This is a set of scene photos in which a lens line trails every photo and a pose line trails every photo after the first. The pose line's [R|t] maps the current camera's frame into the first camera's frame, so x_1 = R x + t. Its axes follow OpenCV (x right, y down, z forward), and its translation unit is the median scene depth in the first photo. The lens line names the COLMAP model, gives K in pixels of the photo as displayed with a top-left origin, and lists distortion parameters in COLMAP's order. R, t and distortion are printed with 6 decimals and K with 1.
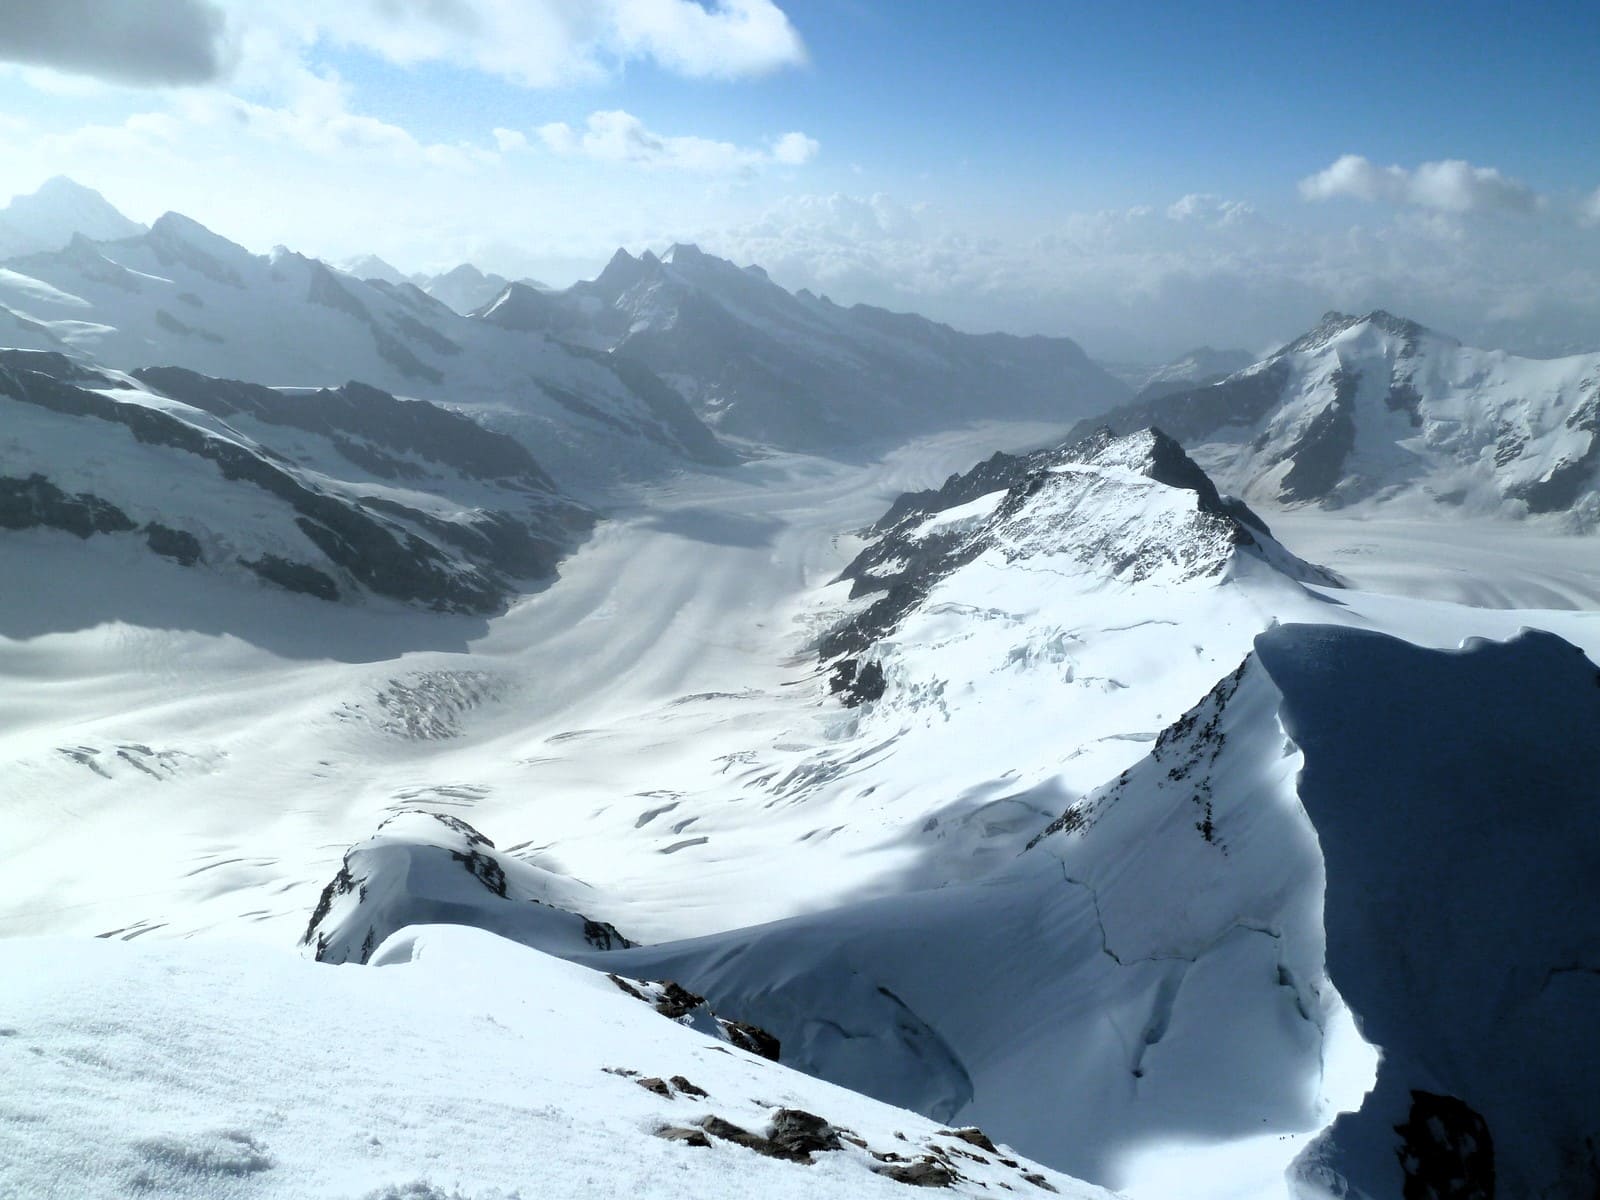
lens RADIAL K [[1192.3, 0, 801.8], [0, 1192.3, 598.8], [0, 0, 1]] dist [-0.027808, 0.000158]
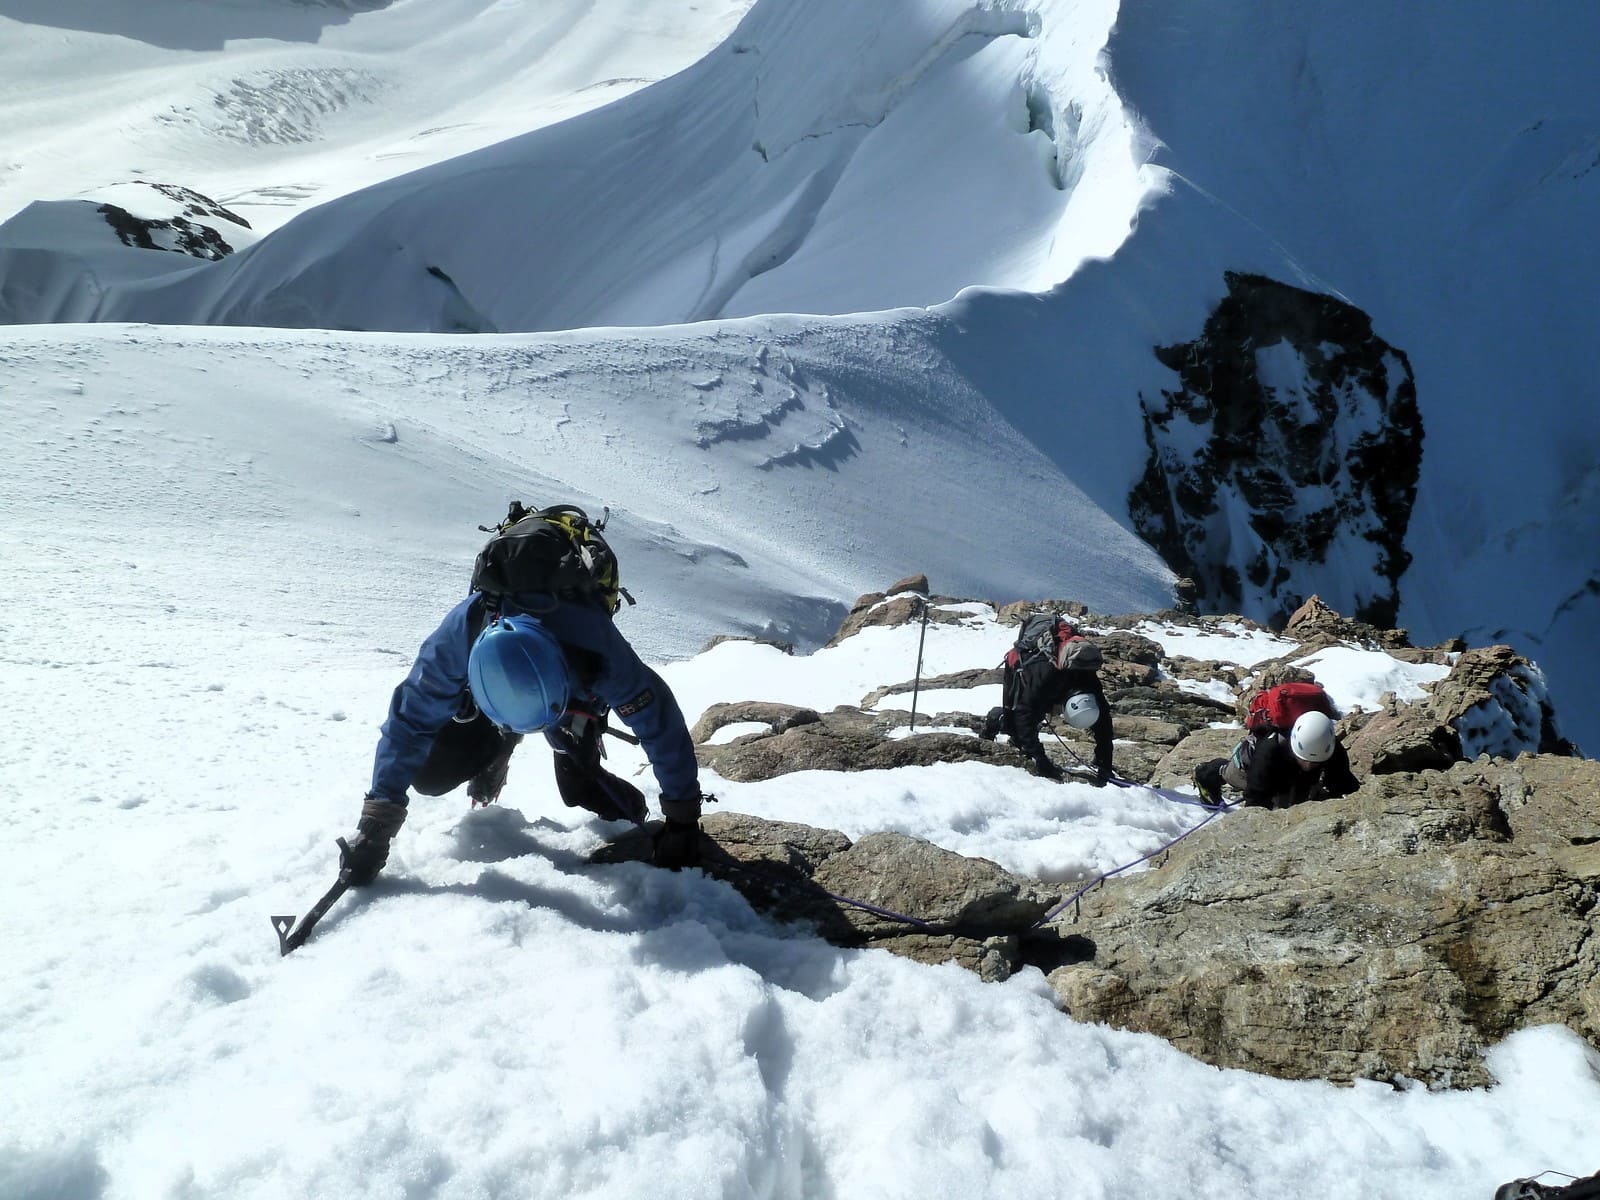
lens RADIAL K [[1192.3, 0, 799.2], [0, 1192.3, 598.7], [0, 0, 1]] dist [-0.027808, 0.000158]
pose [[0.999323, -0.033493, -0.015256, 0.058875], [0.036792, 0.898858, 0.436693, 0.052557], [-0.000913, -0.436958, 0.899481, 0.093719]]
